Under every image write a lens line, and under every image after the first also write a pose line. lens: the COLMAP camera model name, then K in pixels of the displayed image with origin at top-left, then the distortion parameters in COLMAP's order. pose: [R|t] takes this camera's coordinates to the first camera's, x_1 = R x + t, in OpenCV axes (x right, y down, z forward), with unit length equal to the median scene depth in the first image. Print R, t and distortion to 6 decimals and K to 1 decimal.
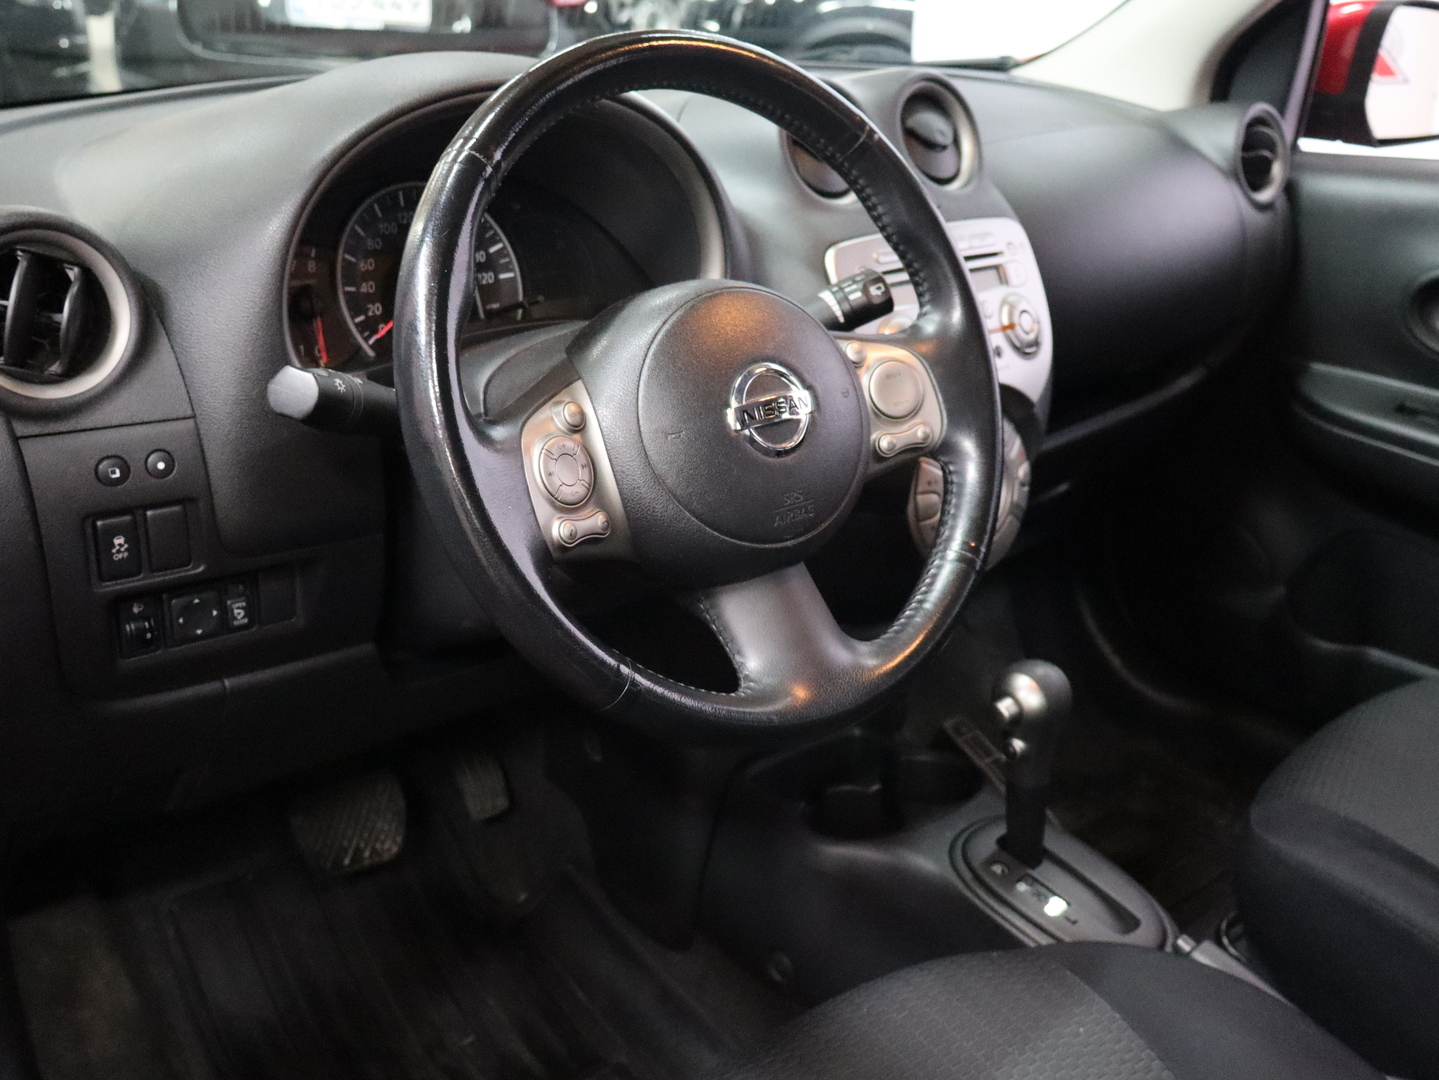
lens RADIAL K [[1394.8, 0, 719.5], [0, 1394.8, 540.0], [0, 0, 1]] dist [-0.001522, 0.009168]
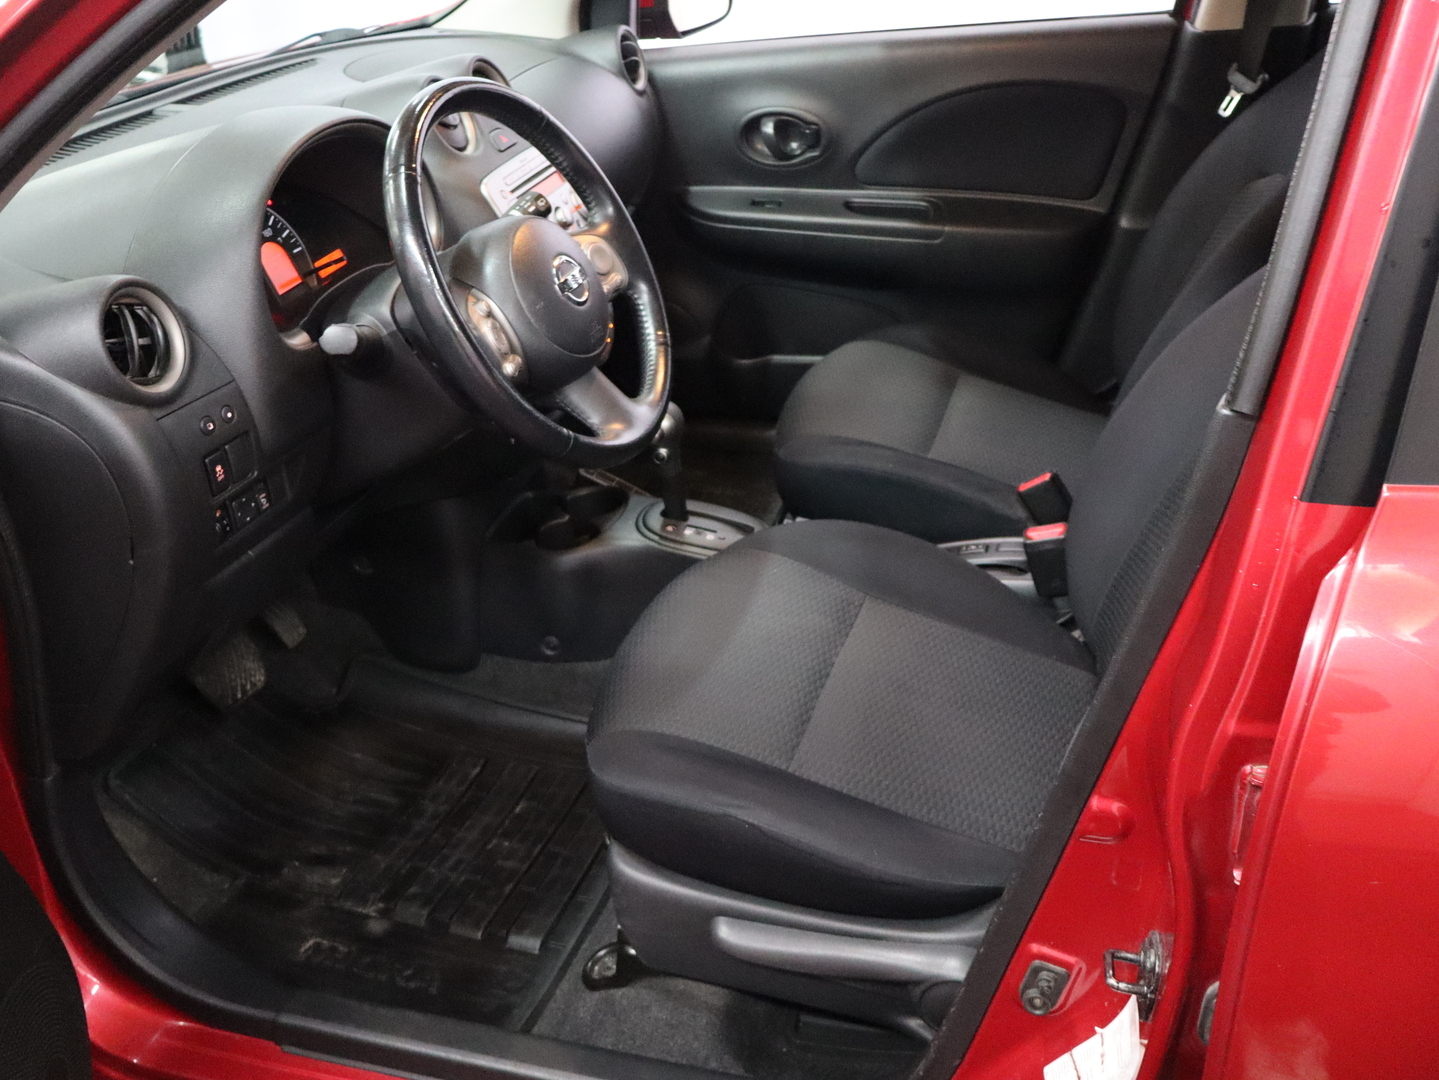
lens RADIAL K [[1165.3, 0, 716.8], [0, 1165.3, 458.0], [0, 0, 1]] dist [0.004587, 0.003308]
pose [[0.848793, -0.313201, 0.425976, -0.305707], [0.280487, 0.949686, 0.139367, -0.021844], [-0.448194, 0.001187, 0.893936, -0.256533]]
